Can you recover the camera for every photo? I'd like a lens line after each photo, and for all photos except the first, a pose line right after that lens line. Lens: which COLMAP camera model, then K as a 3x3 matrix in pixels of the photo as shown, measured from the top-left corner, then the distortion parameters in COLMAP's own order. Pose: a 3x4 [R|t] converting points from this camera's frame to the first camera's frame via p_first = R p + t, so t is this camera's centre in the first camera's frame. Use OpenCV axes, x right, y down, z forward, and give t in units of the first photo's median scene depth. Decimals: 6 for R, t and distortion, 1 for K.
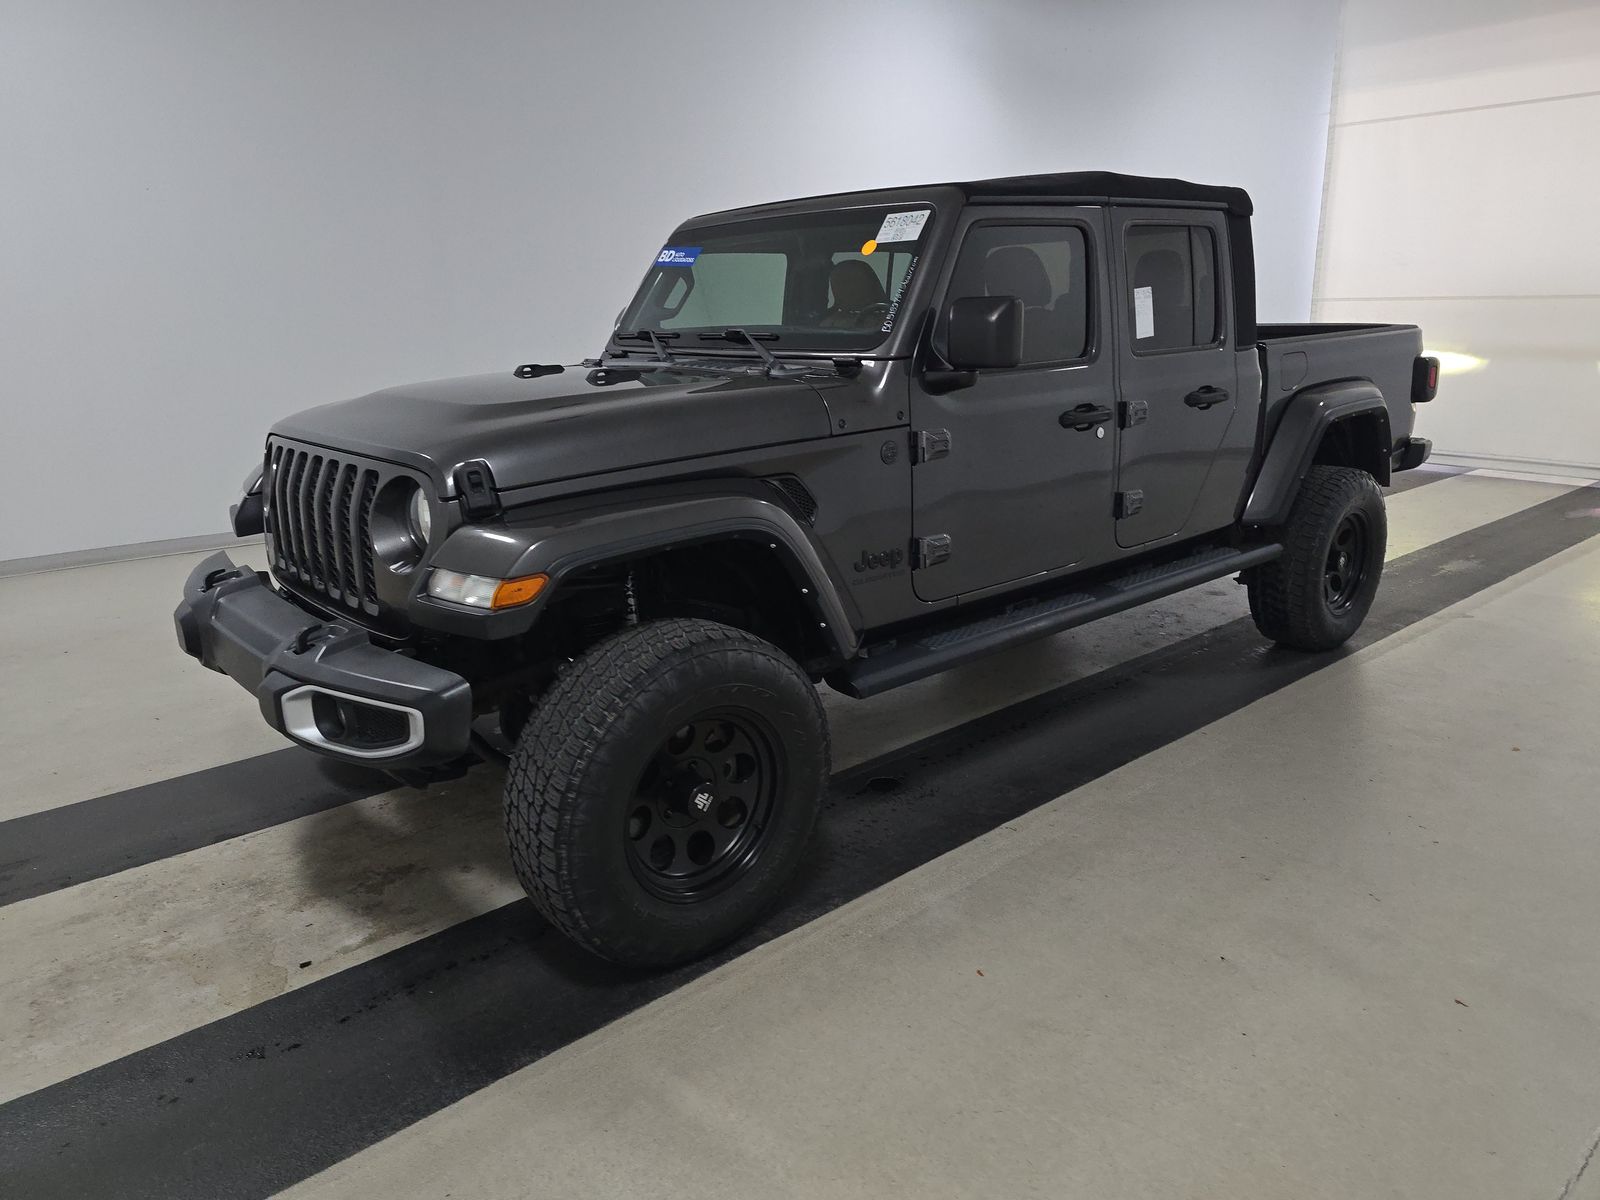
lens RADIAL K [[1078.9, 0, 800.0], [0, 1078.9, 600.0], [0, 0, 1]] dist [0.039070, -0.047992]
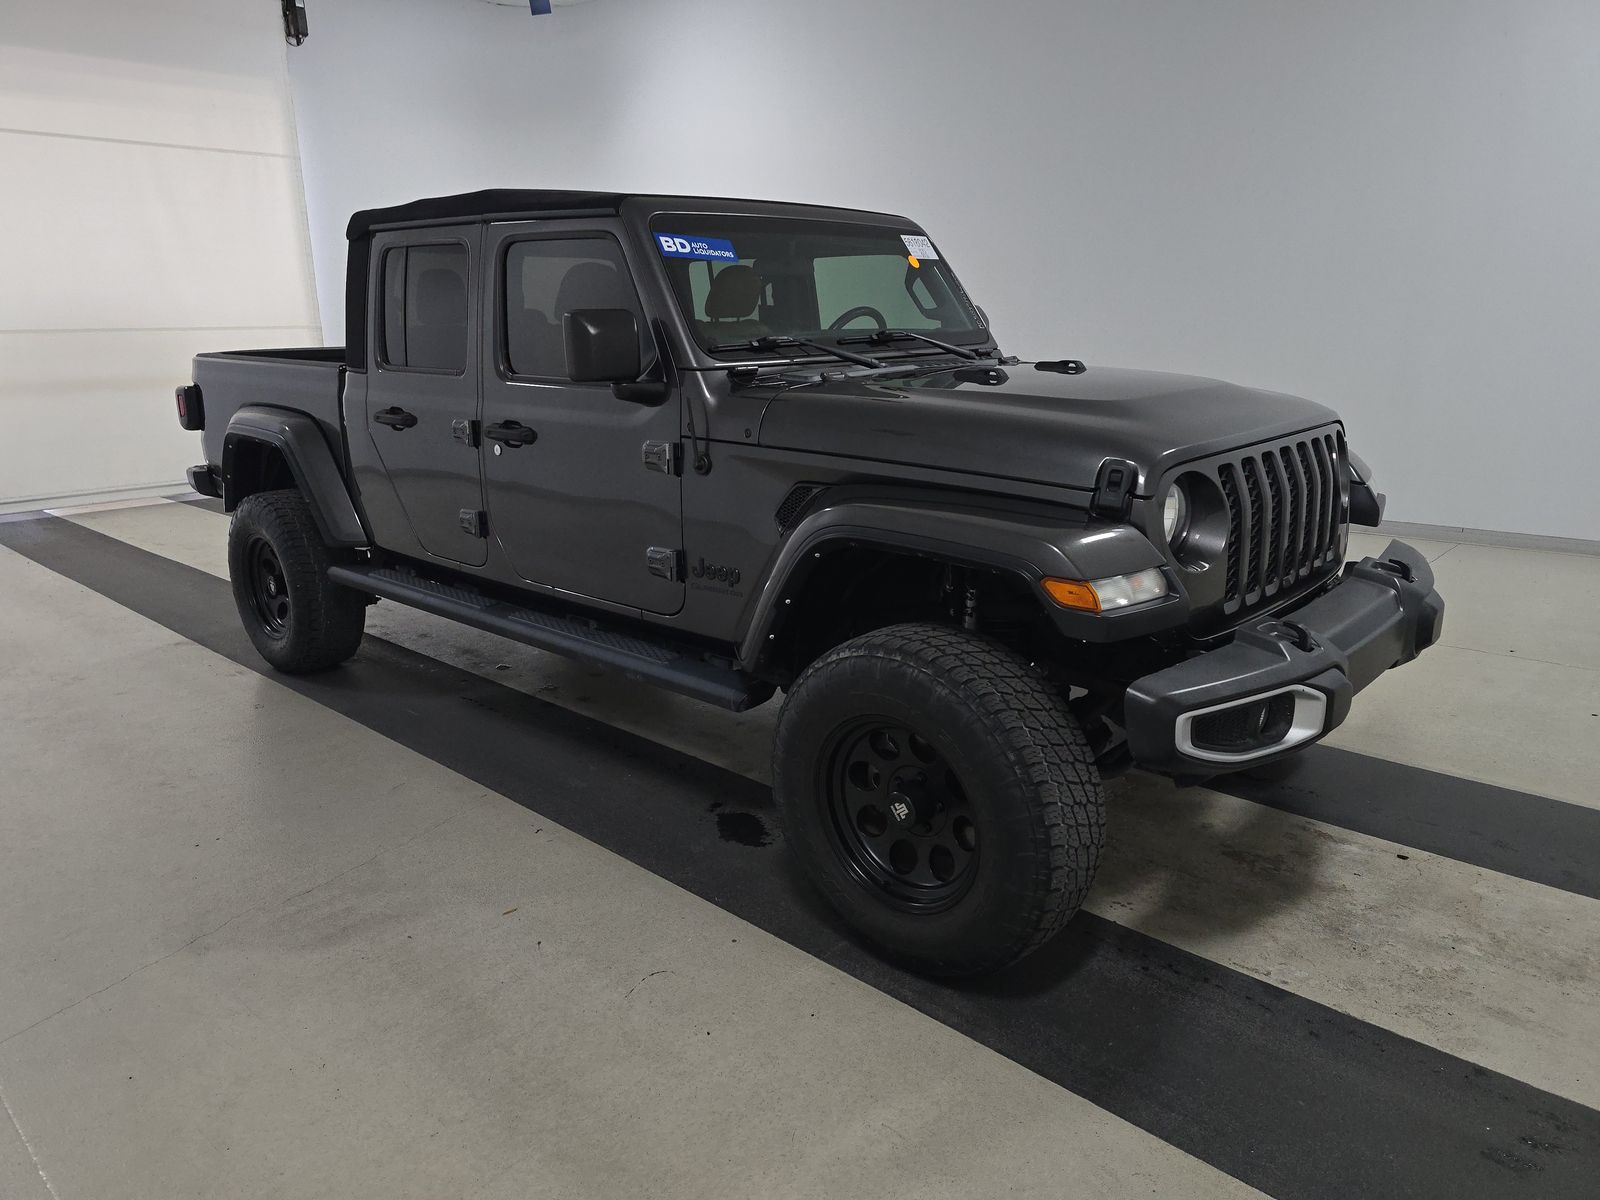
lens RADIAL K [[1078.9, 0, 800.0], [0, 1078.9, 600.0], [0, 0, 1]] dist [0.039070, -0.047992]
pose [[-0.102186, -0.235718, 0.966434, -1.332830], [0.279135, 0.925693, 0.255295, -0.364737], [-0.954799, 0.295853, -0.028795, 1.442451]]
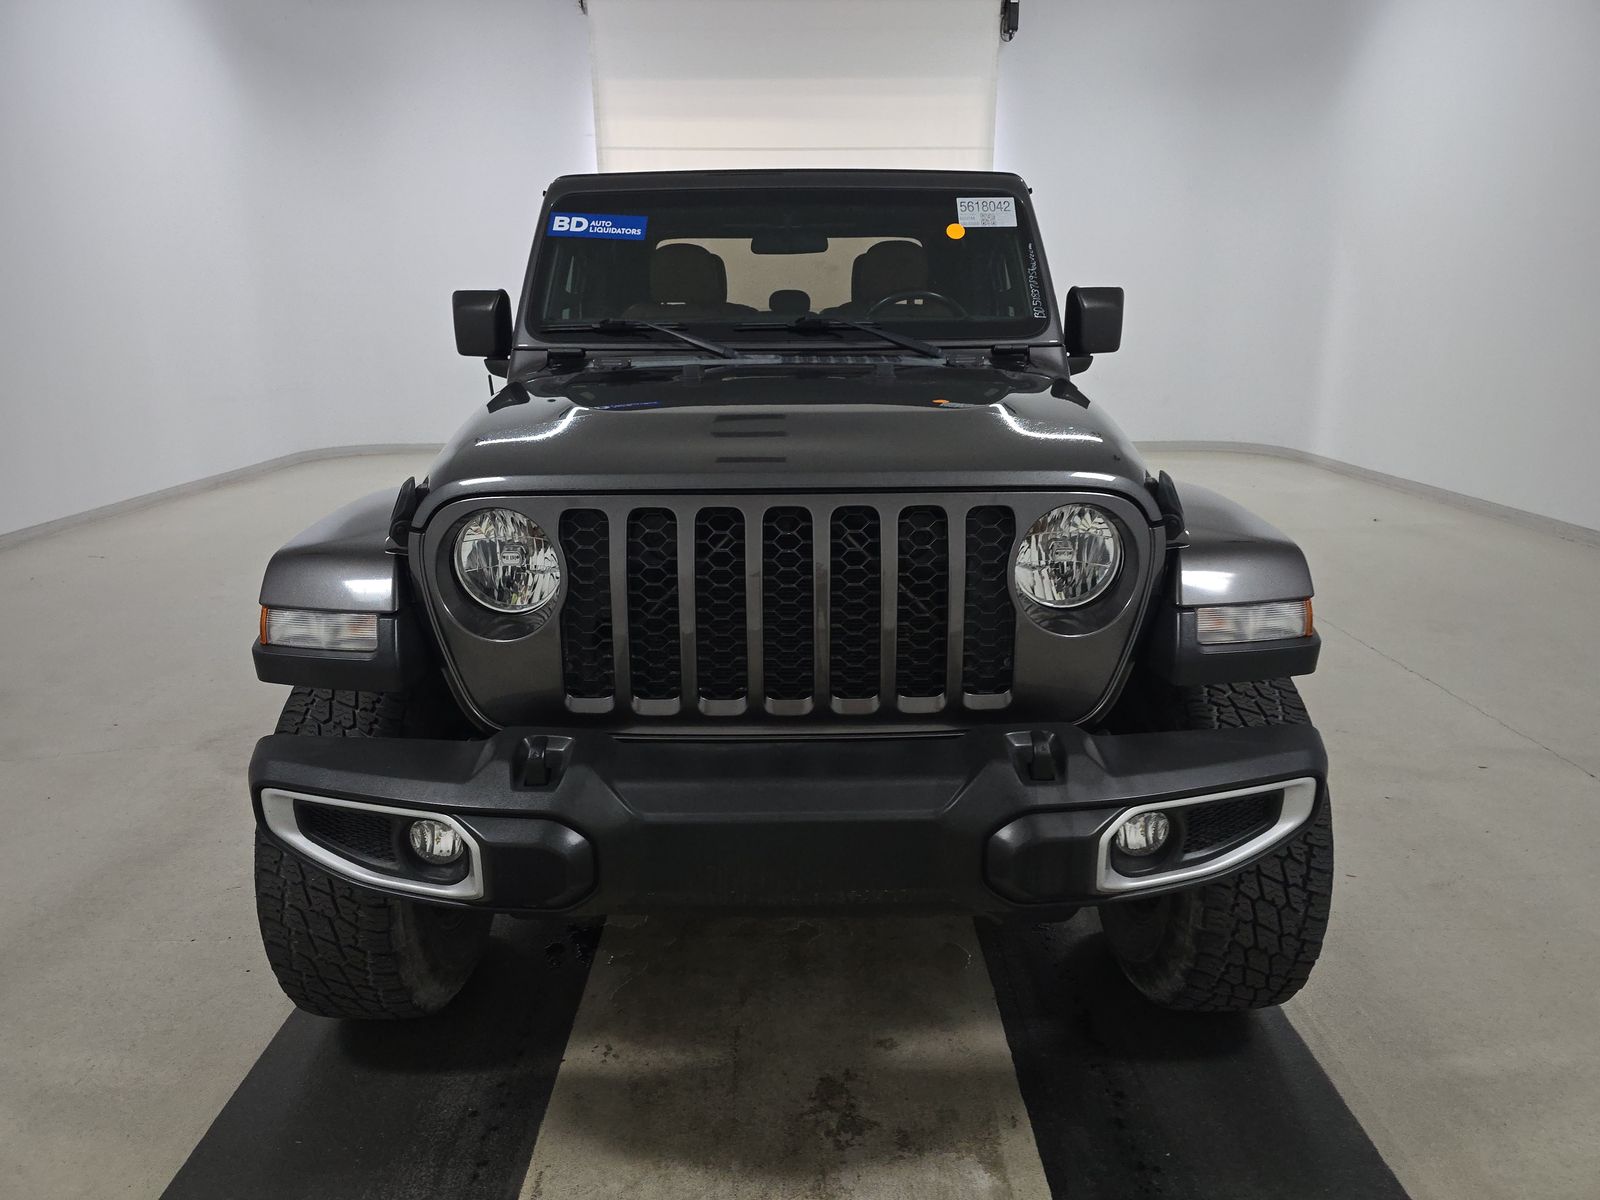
lens RADIAL K [[1087.3, 0, 800.0], [0, 1087.3, 600.0], [0, 0, 1]] dist [0.003558, -0.003412]
pose [[0.655052, -0.182254, 0.733274, -0.892066], [0.190268, 0.978988, 0.073355, -0.119891], [-0.731235, 0.091467, 0.675965, 0.553634]]
